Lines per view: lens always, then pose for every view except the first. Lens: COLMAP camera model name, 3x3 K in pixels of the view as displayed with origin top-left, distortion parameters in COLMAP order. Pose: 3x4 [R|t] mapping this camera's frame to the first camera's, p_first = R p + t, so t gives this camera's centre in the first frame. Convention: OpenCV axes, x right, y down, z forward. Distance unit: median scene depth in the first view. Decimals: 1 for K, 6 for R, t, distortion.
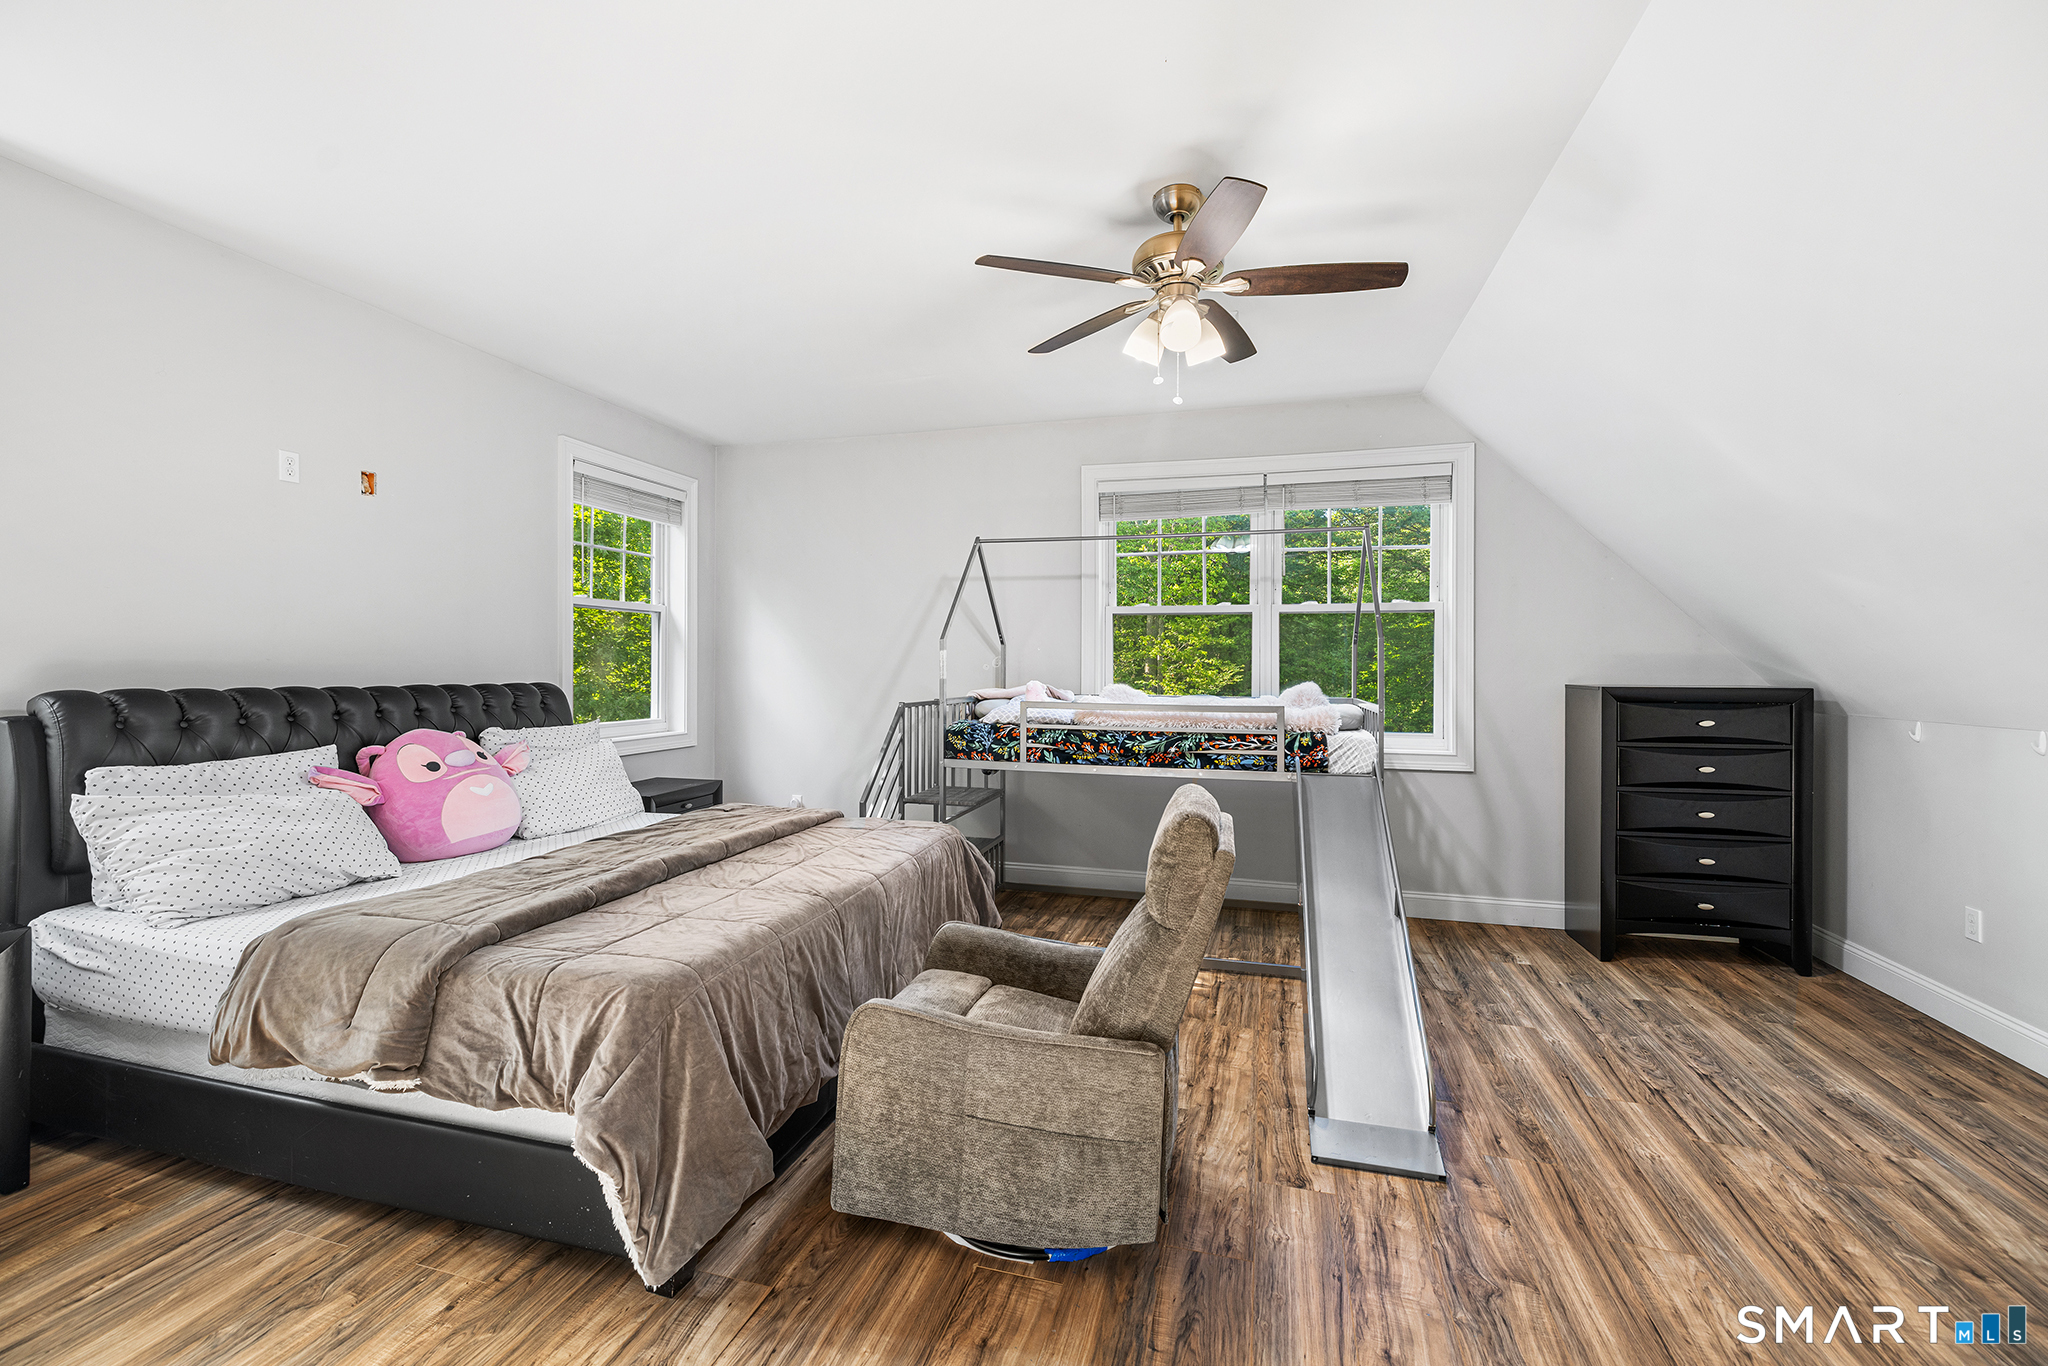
lens RADIAL K [[854.3, 0, 1024.5], [0, 854.3, 669.9], [0, 0, 1]] dist [-0.001772, 0.000381]
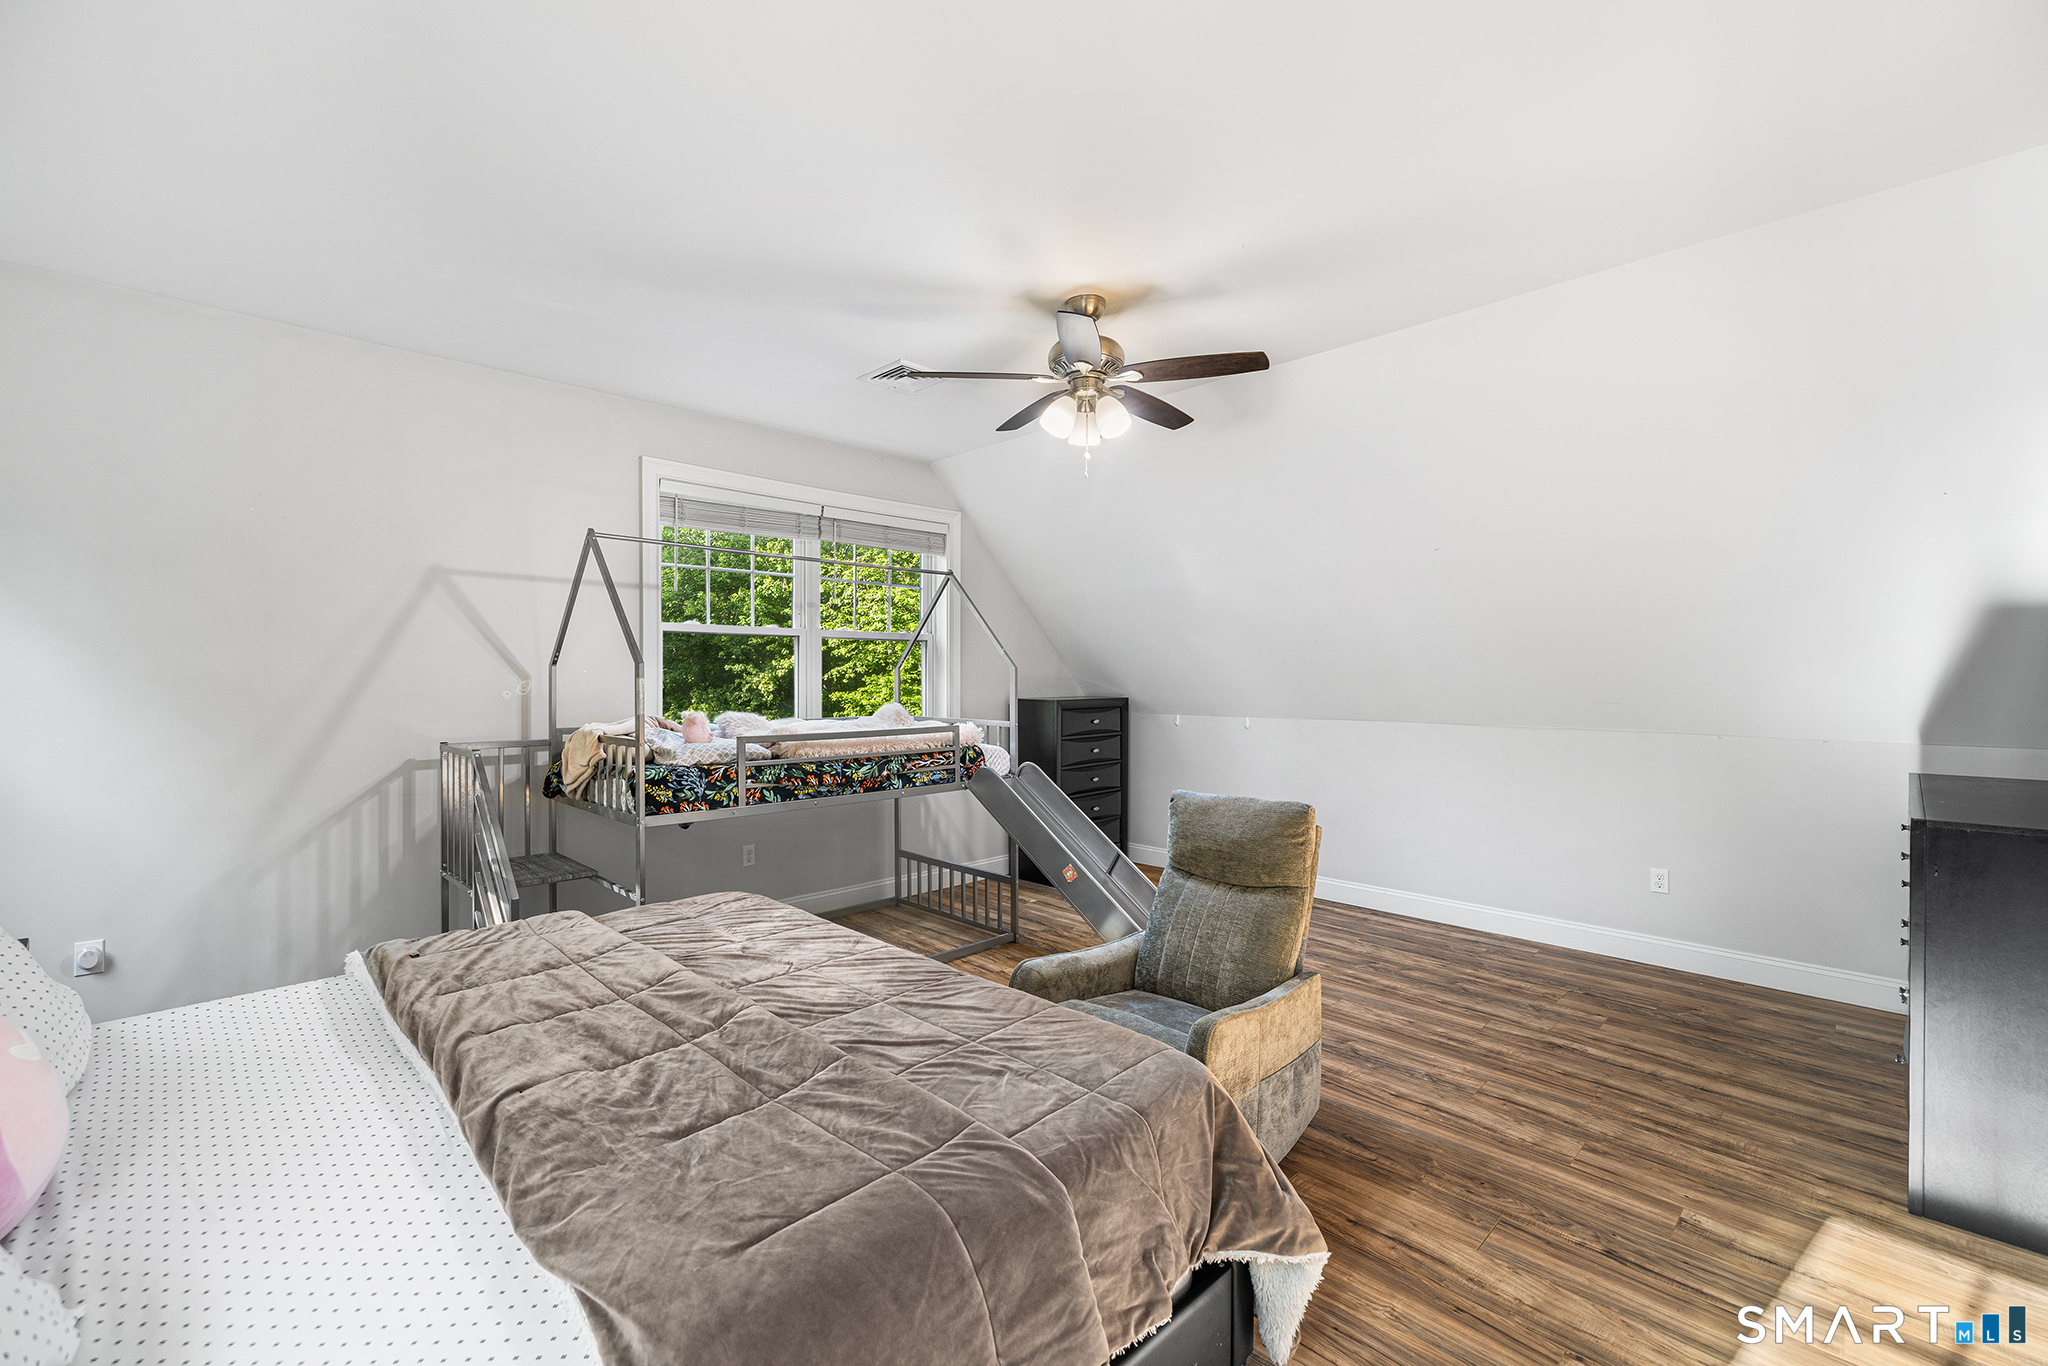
lens RADIAL K [[854.3, 0, 980.9], [0, 854.3, 683.1], [0, 0, 1]] dist [-0.001772, 0.000381]
pose [[0.513781, -0.012675, 0.857828, -0.623239], [0.007767, 0.999919, 0.010123, -0.024194], [-0.857886, 0.001462, 0.513838, 0.347410]]
